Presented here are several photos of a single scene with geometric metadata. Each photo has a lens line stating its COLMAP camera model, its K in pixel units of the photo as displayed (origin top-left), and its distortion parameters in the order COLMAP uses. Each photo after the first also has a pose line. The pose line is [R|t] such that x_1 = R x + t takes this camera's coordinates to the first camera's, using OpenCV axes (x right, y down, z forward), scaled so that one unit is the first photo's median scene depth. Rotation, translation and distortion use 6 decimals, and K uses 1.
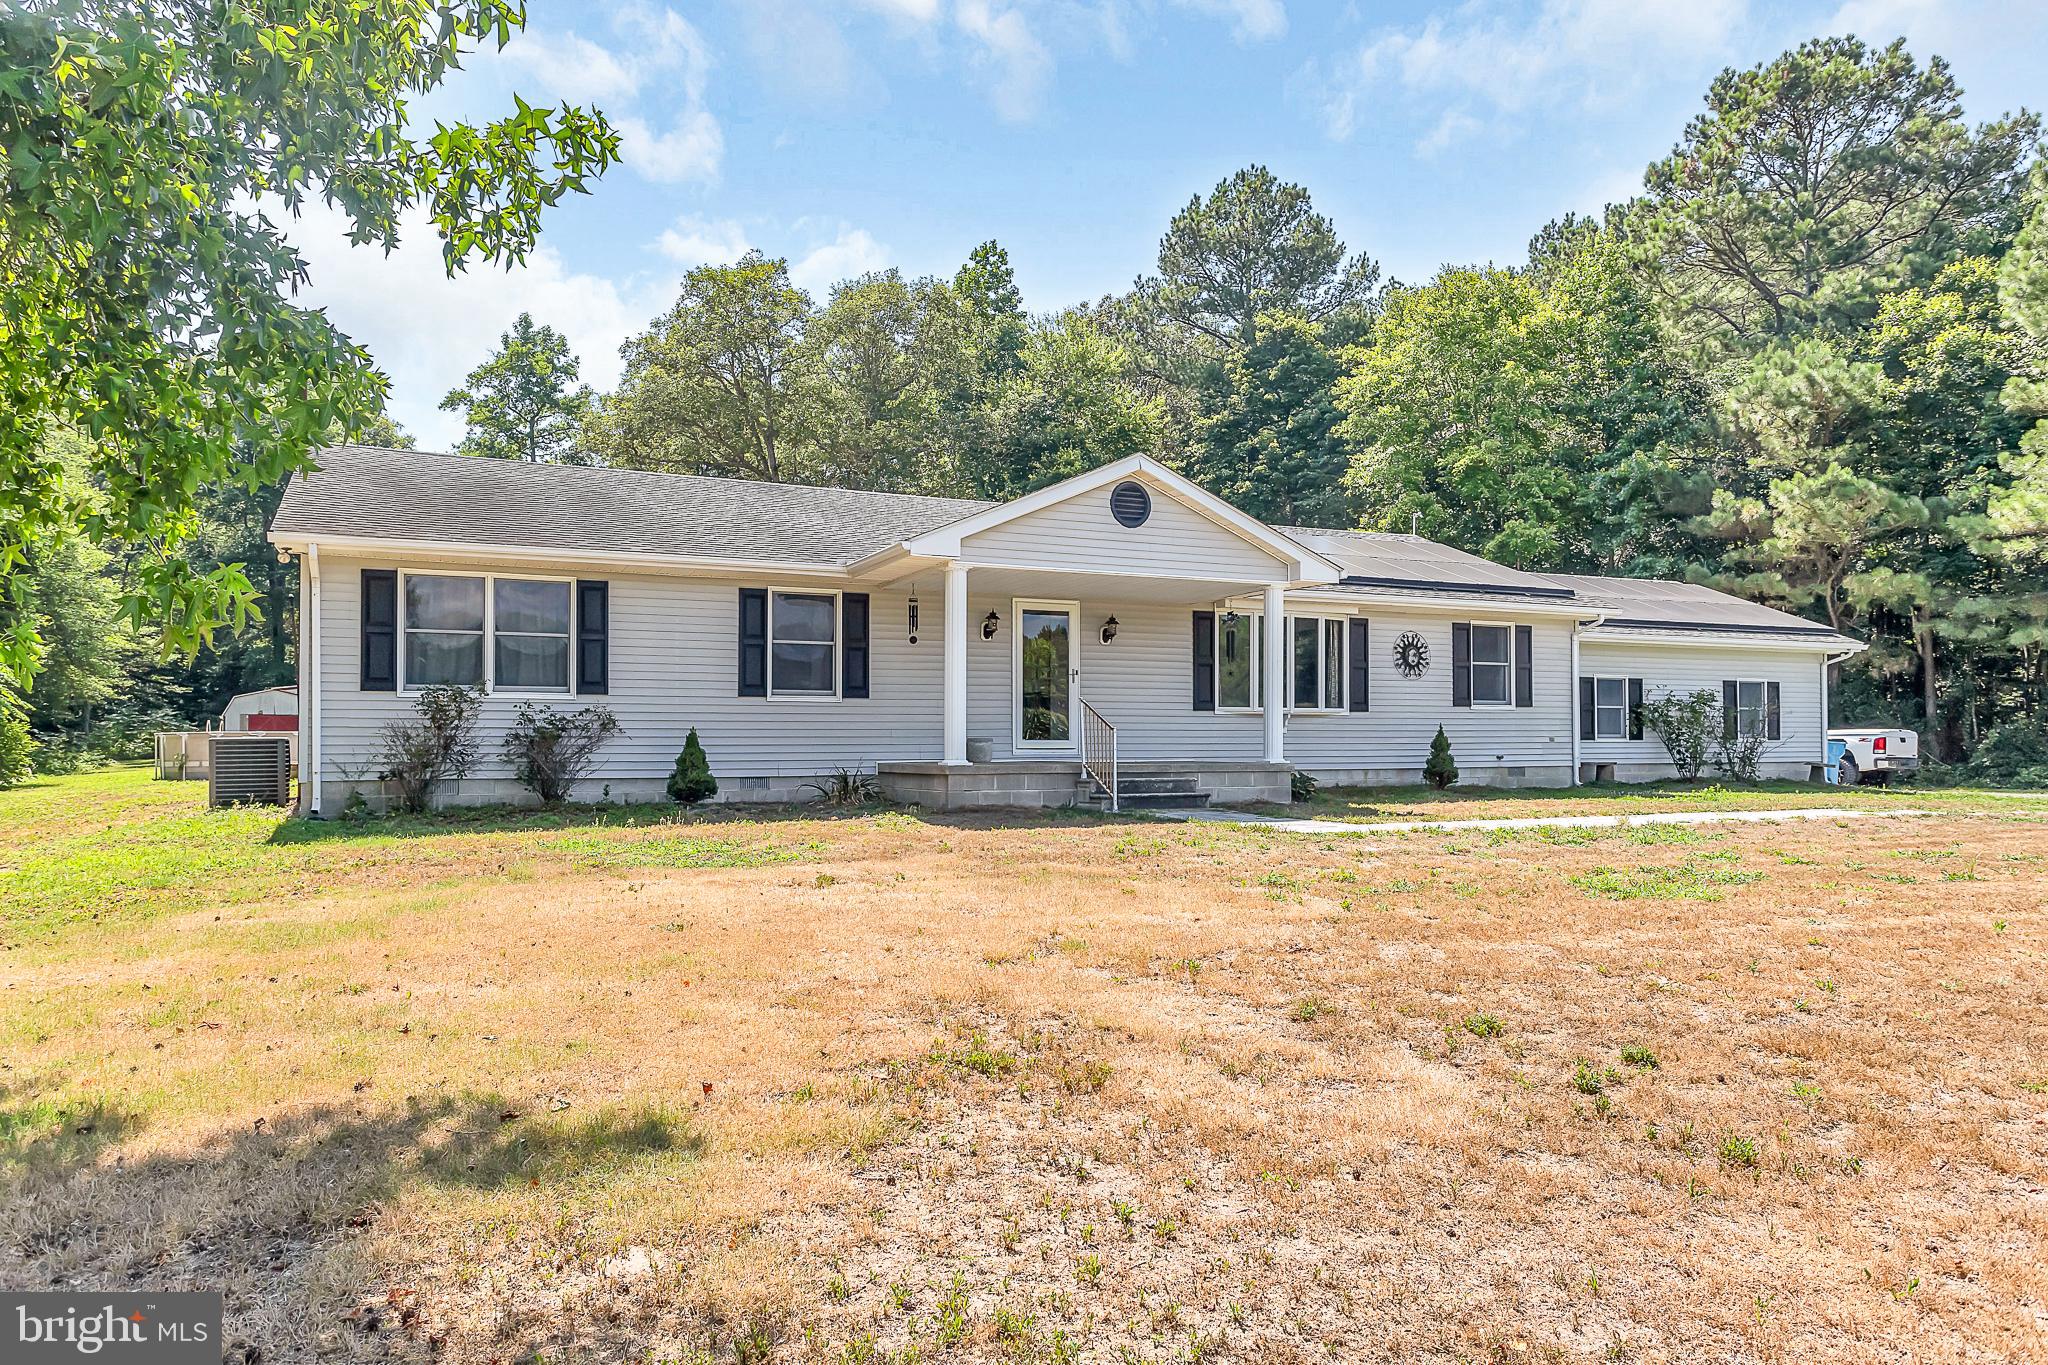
lens RADIAL K [[1387.9, 0, 1024.0], [0, 1387.9, 682.5], [0, 0, 1]] dist [0.023484, -0.000510]
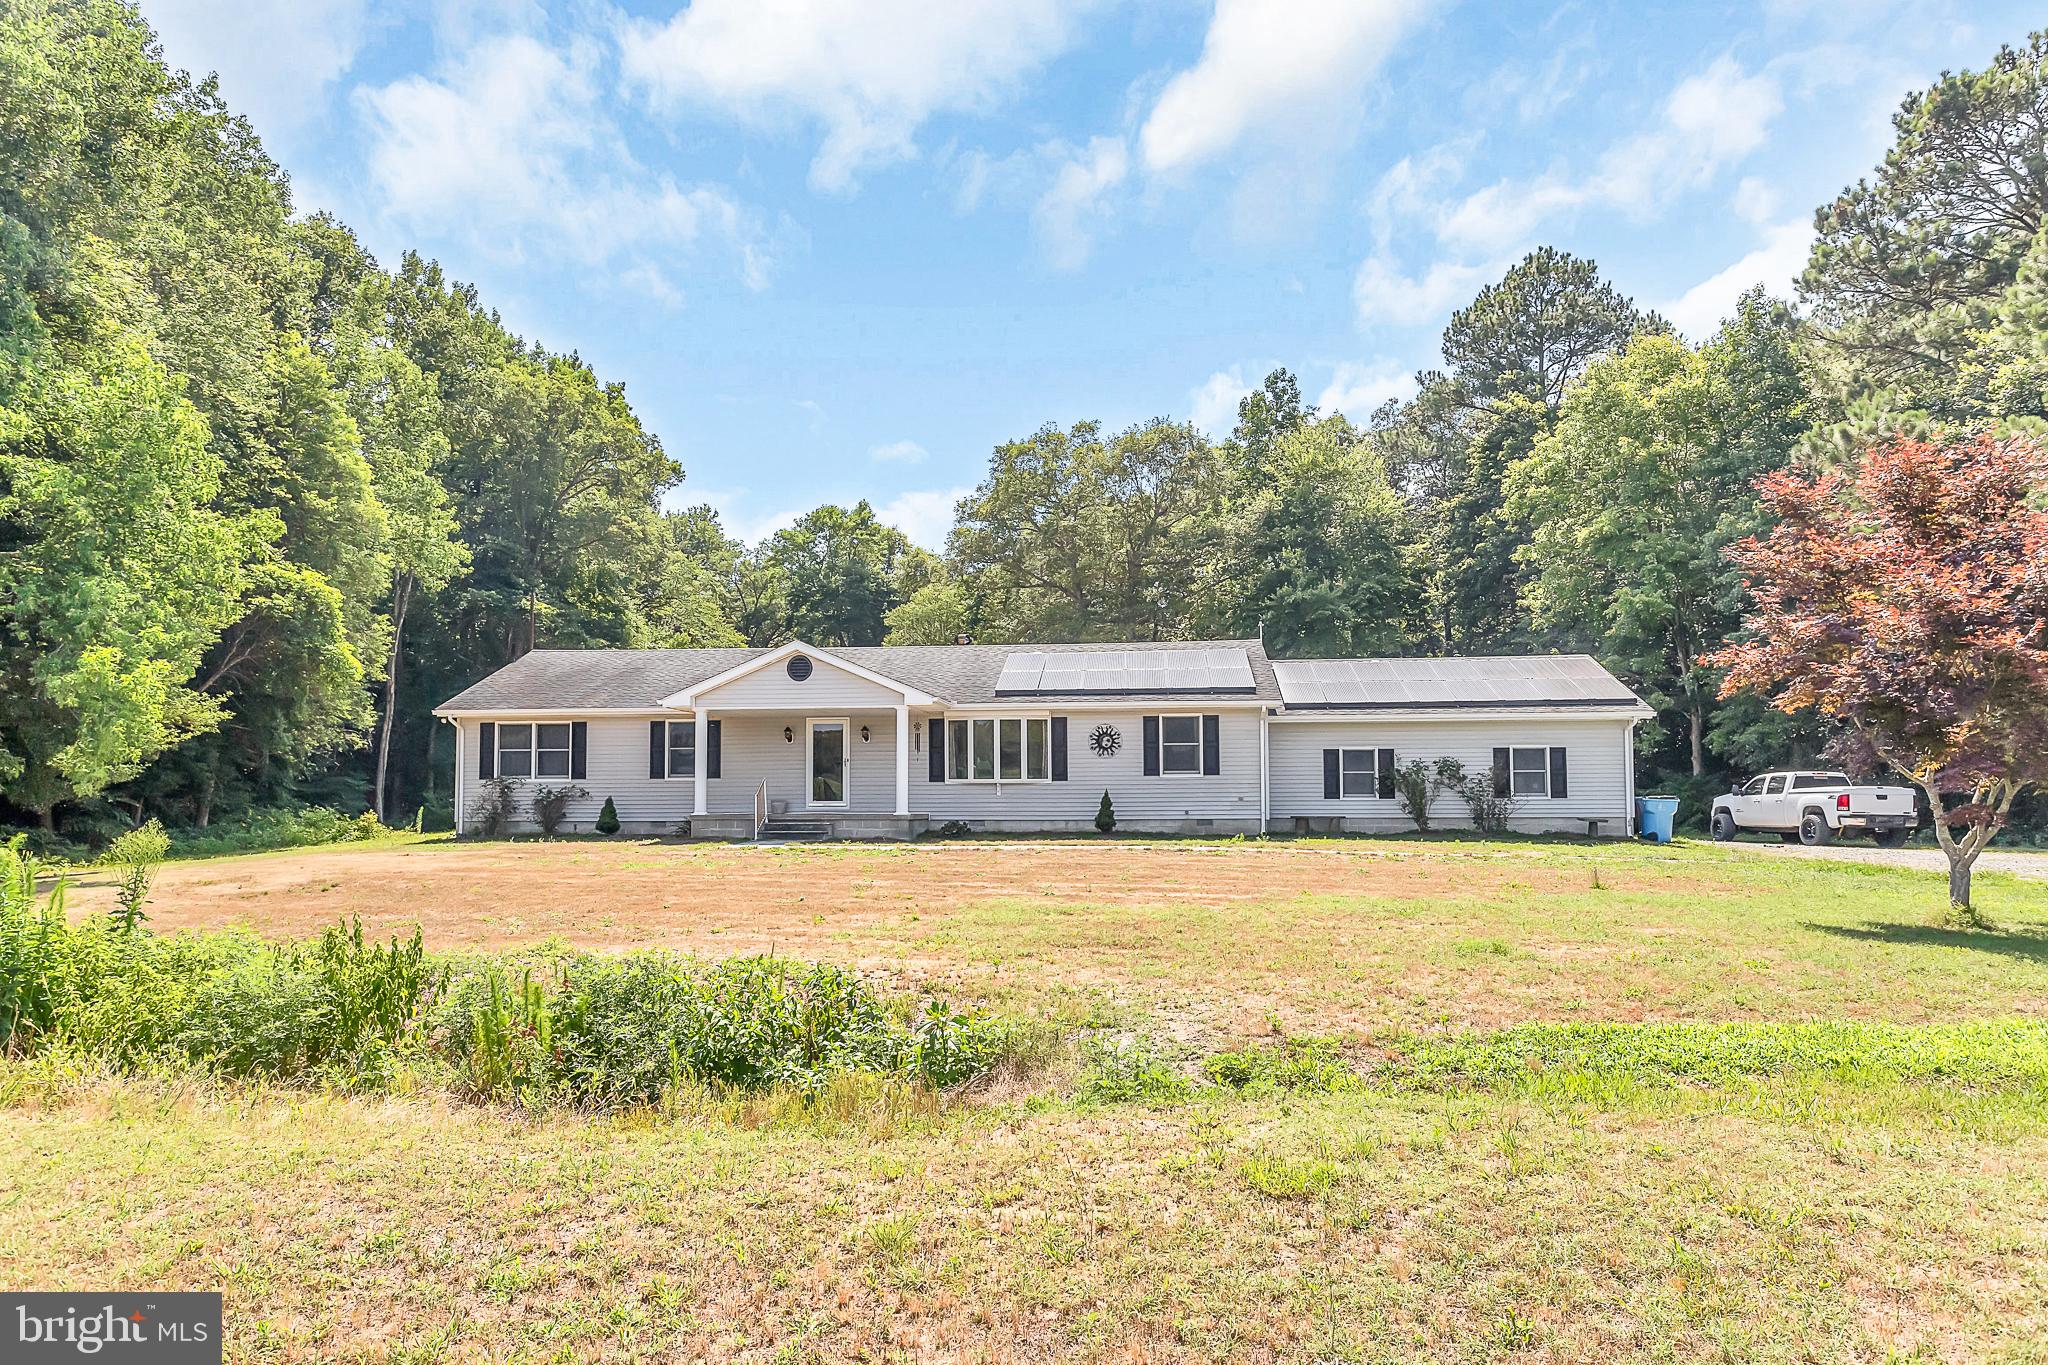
lens RADIAL K [[1428.2, 0, 1024.0], [0, 1428.2, 682.5], [0, 0, 1]] dist [0.032628, -0.000134]
pose [[0.847079, -0.042438, -0.529771, 1.009160], [0.025302, 0.998897, -0.039560, -0.023840], [0.530865, 0.020106, 0.847218, -0.309276]]
